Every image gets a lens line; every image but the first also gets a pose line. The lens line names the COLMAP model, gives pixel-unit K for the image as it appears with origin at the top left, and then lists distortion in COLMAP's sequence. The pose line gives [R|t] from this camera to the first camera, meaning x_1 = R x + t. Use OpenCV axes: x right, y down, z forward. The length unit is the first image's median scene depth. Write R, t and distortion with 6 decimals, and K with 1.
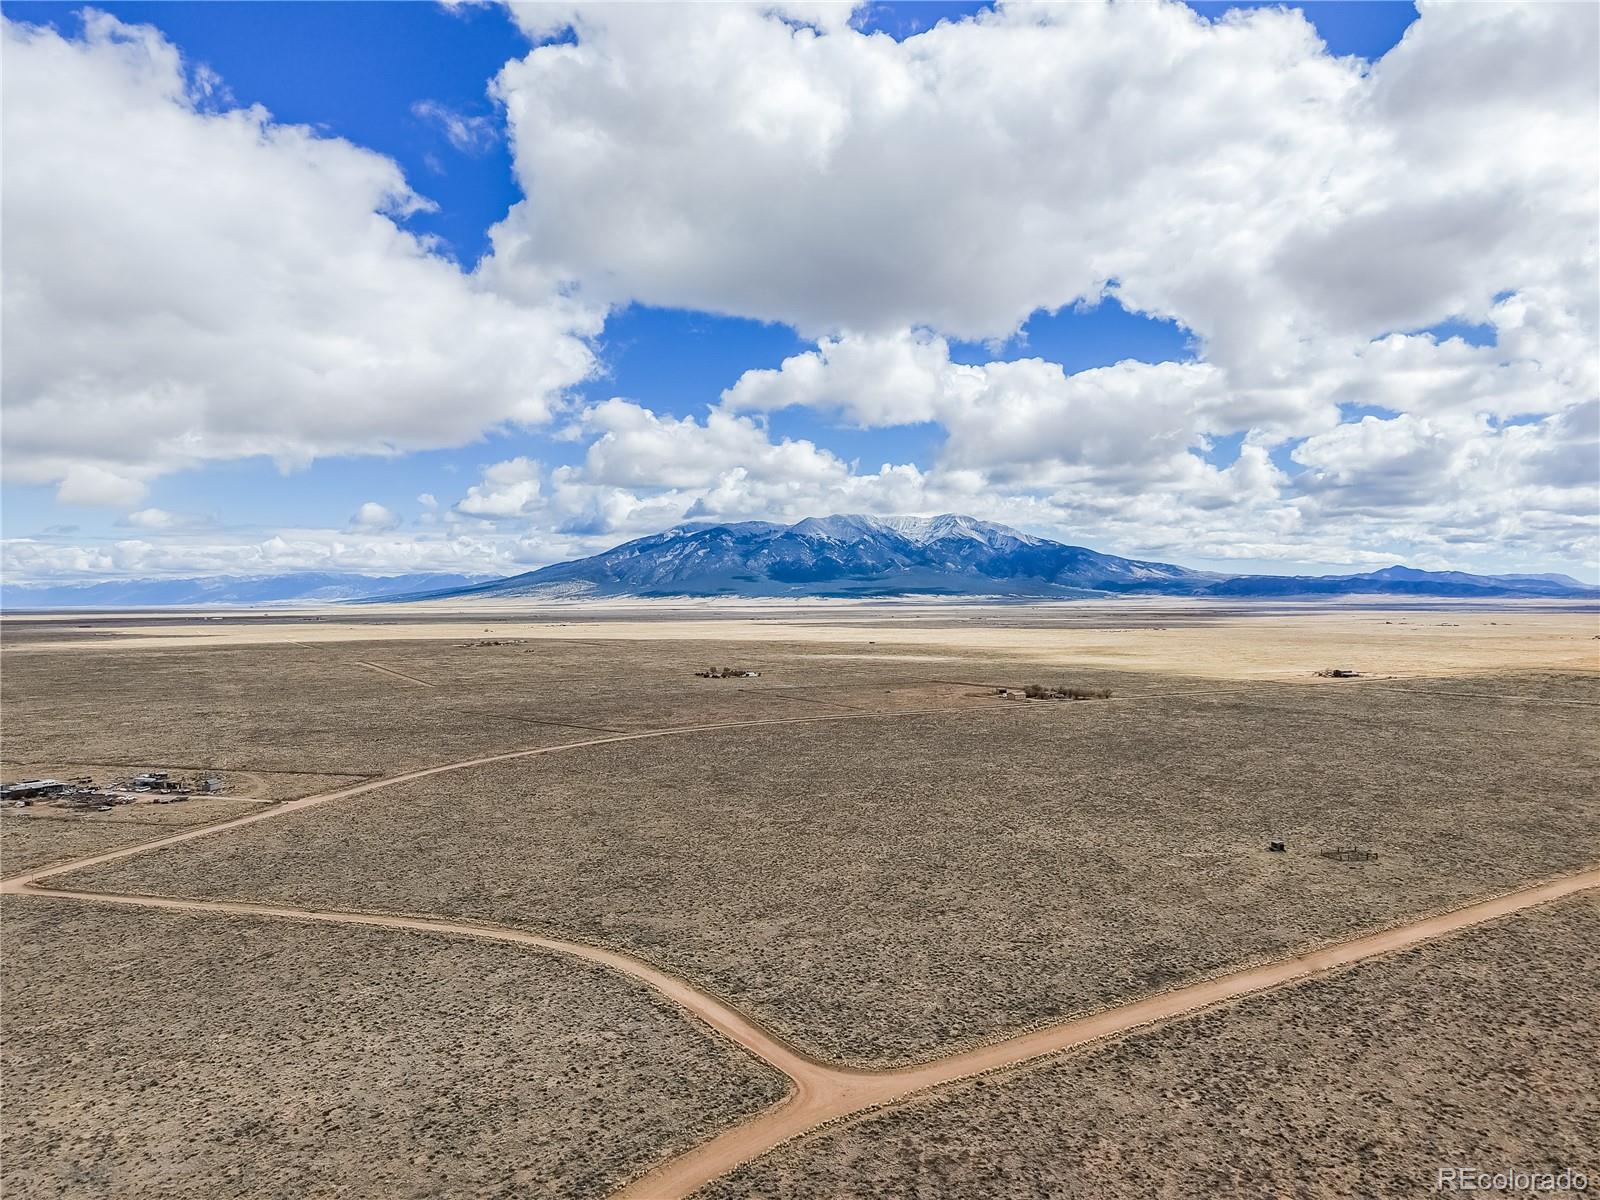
lens RADIAL K [[1063.2, 0, 799.5], [0, 1063.2, 607.6], [0, 0, 1]] dist [0.032622, -0.029129]
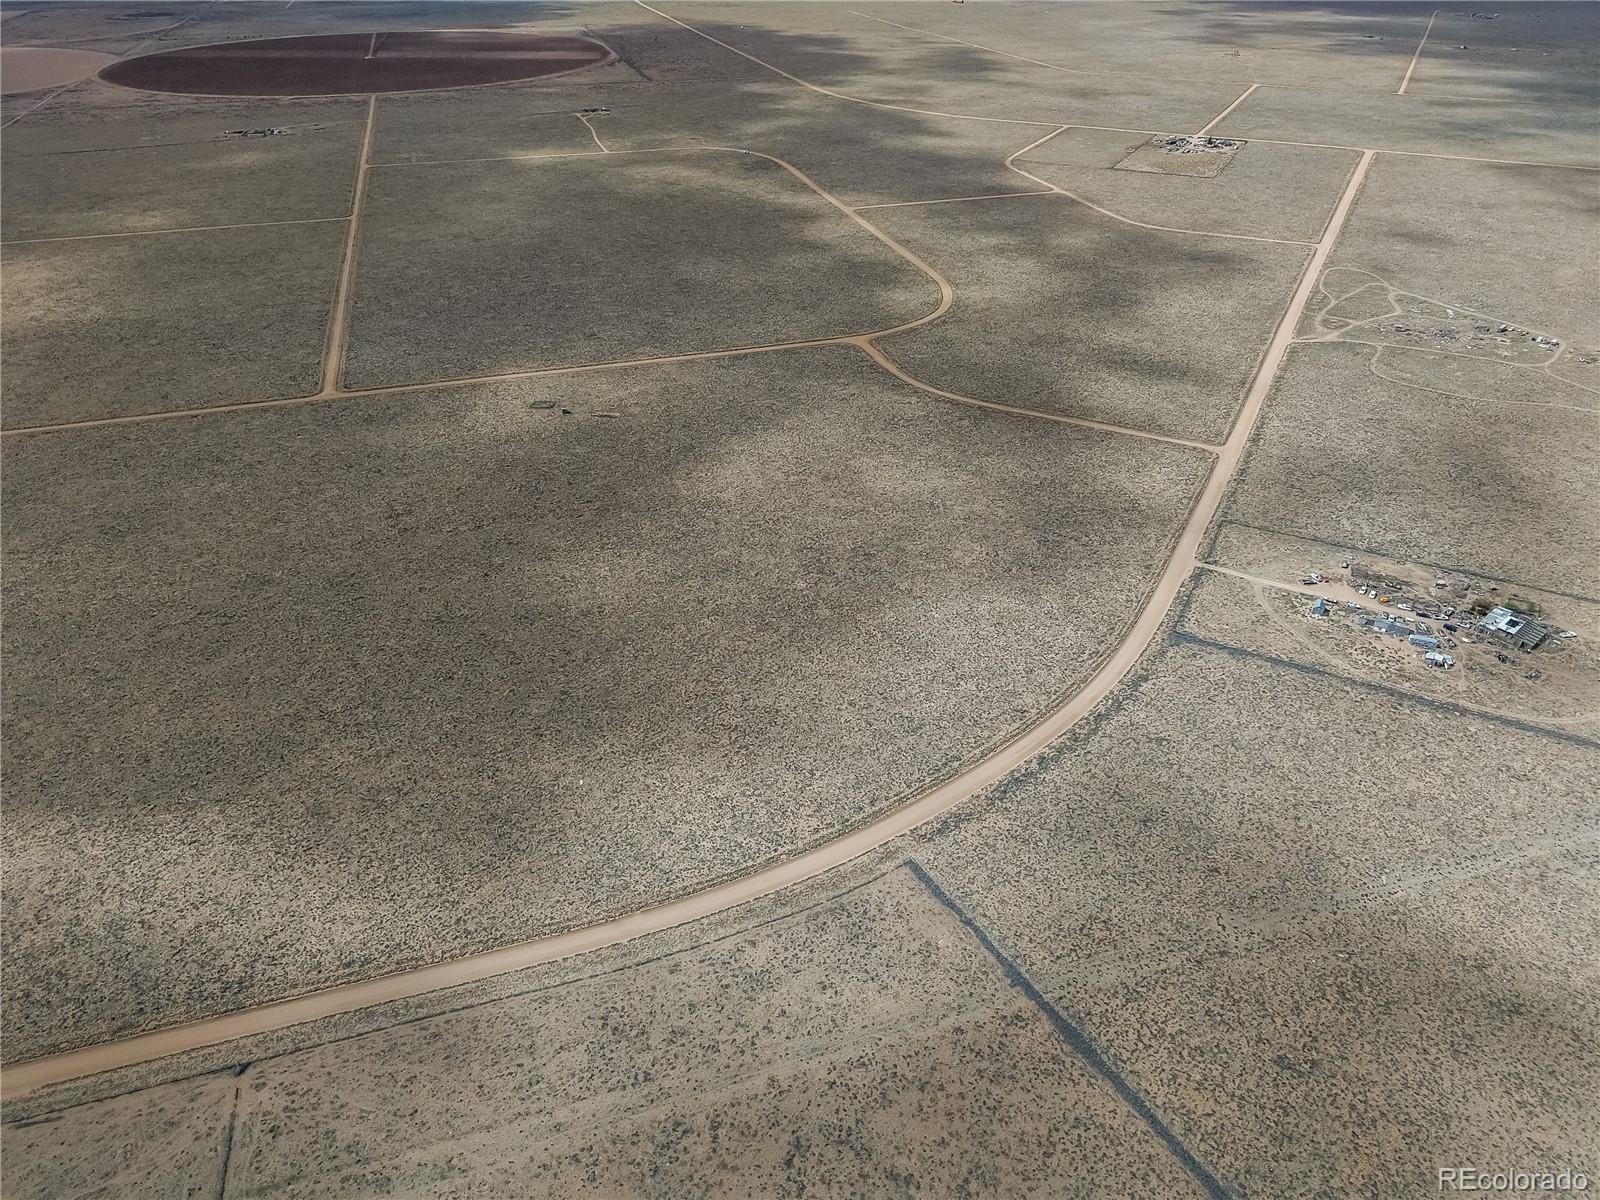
lens RADIAL K [[1063.2, 0, 799.1], [0, 1063.2, 601.8], [0, 0, 1]] dist [0.032622, -0.029129]
pose [[-0.970011, -0.125744, 0.208009, -0.488794], [0.010807, 0.832626, 0.553731, -0.672257], [-0.242822, 0.539372, -0.806297, 3.279898]]
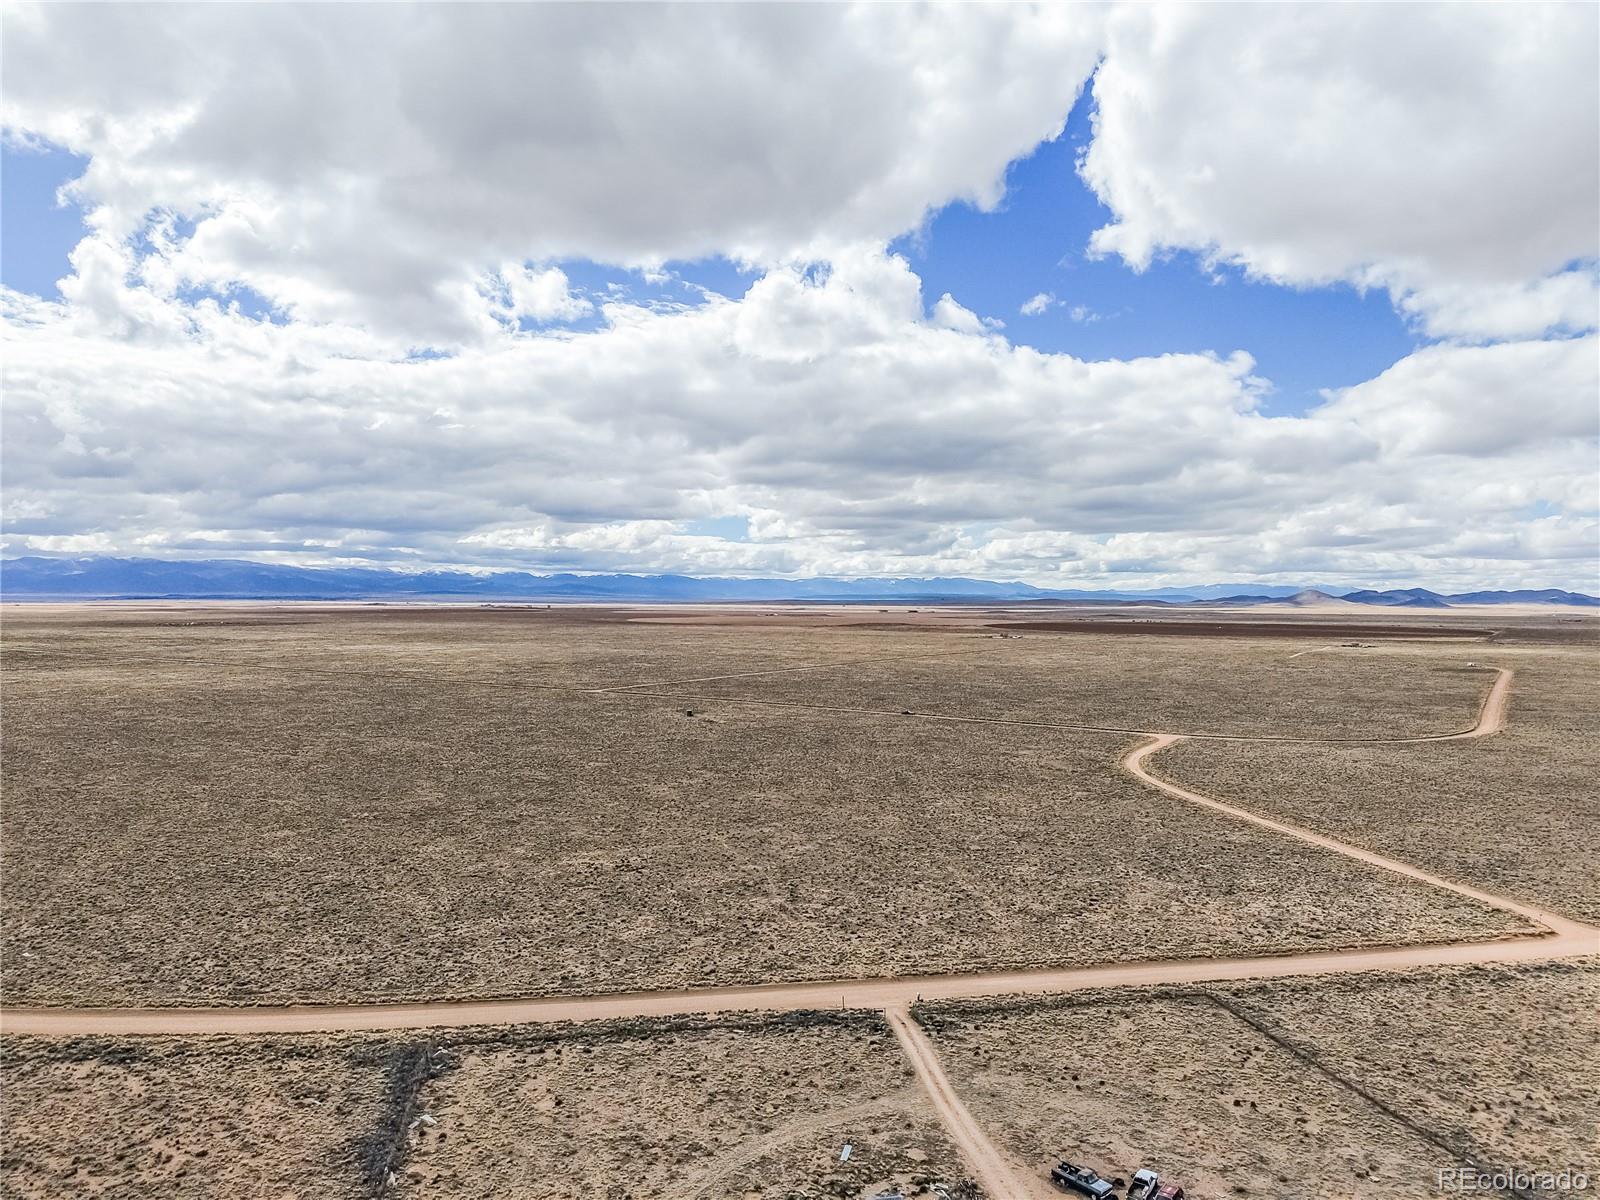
lens RADIAL K [[1063.2, 0, 797.6], [0, 1063.2, 600.0], [0, 0, 1]] dist [0.032622, -0.029129]
pose [[-0.415870, 0.001032, 0.909424, -1.253199], [0.003600, 0.999993, 0.000511, 0.079682], [-0.909417, 0.003486, -0.415871, 1.878658]]
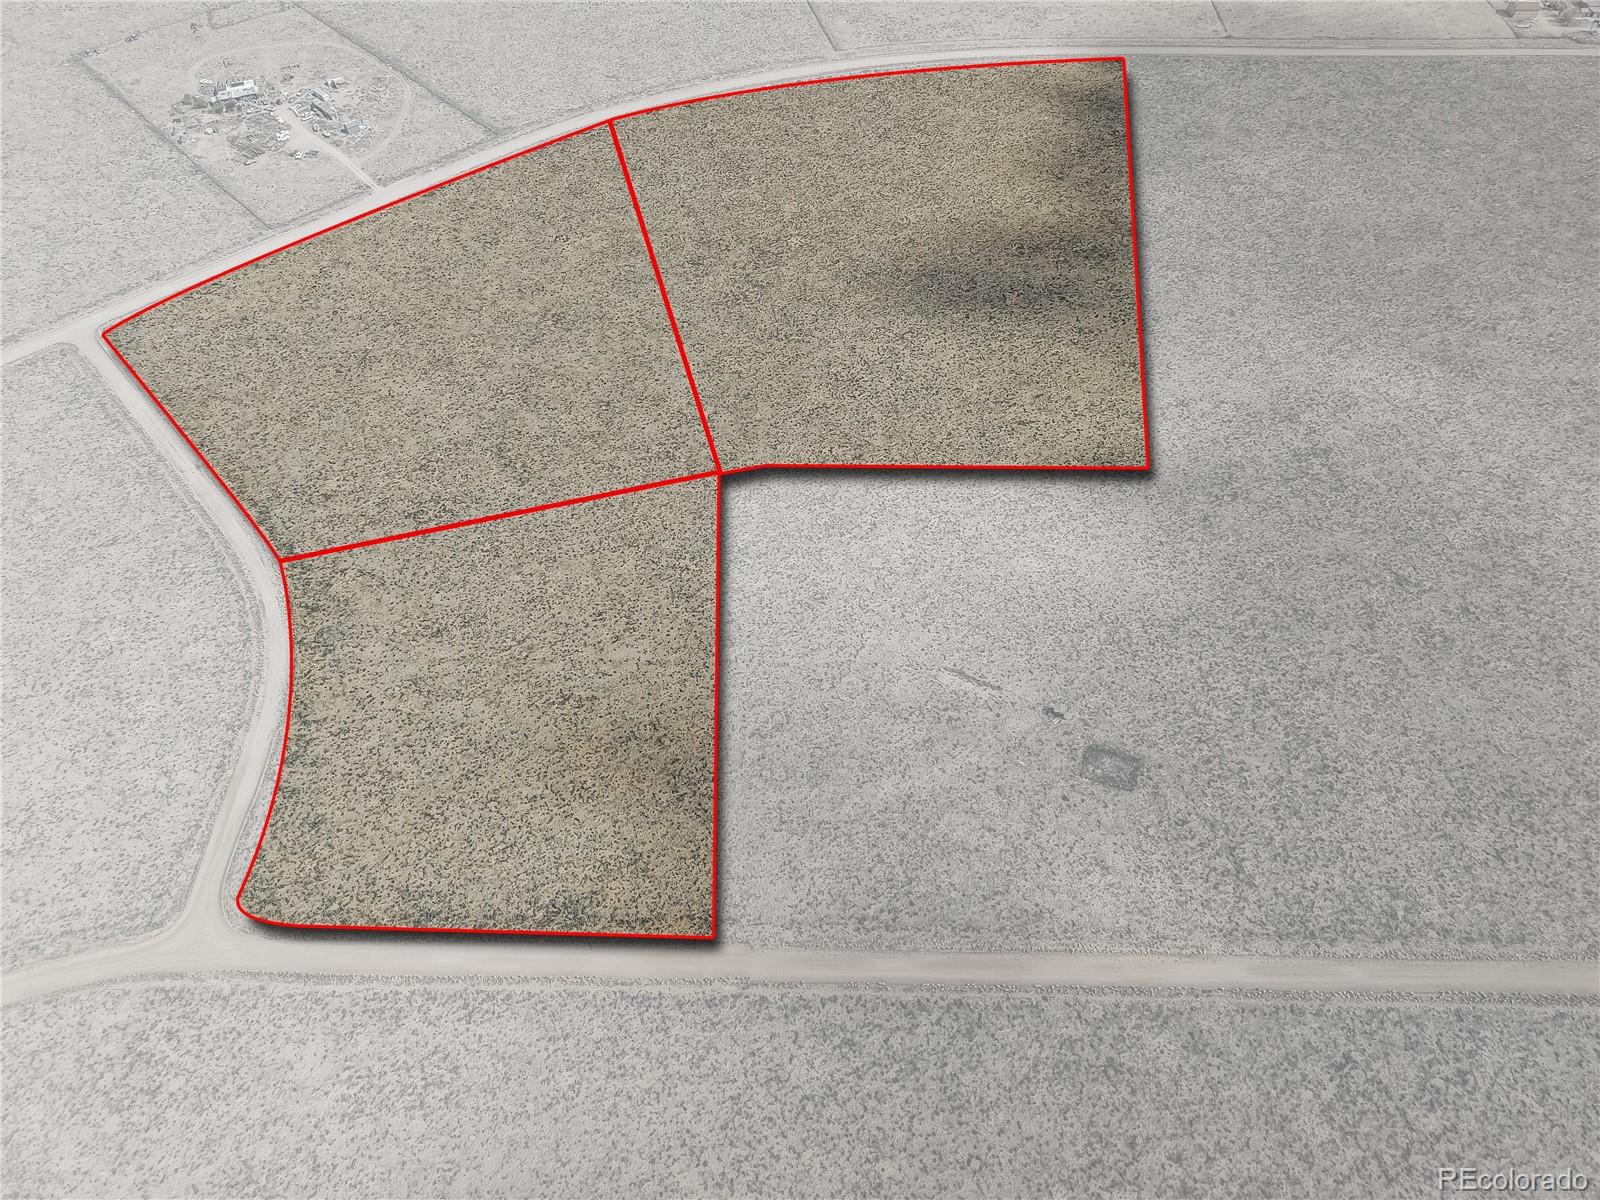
lens RADIAL K [[1063.2, 0, 806.2], [0, 1063.2, 598.5], [0, 0, 1]] dist [0.032622, -0.029129]
pose [[0.839837, 0.415338, -0.349526, 0.676756], [0.012781, 0.628578, 0.777641, -0.612143], [0.542688, -0.657559, 0.522595, 0.650313]]
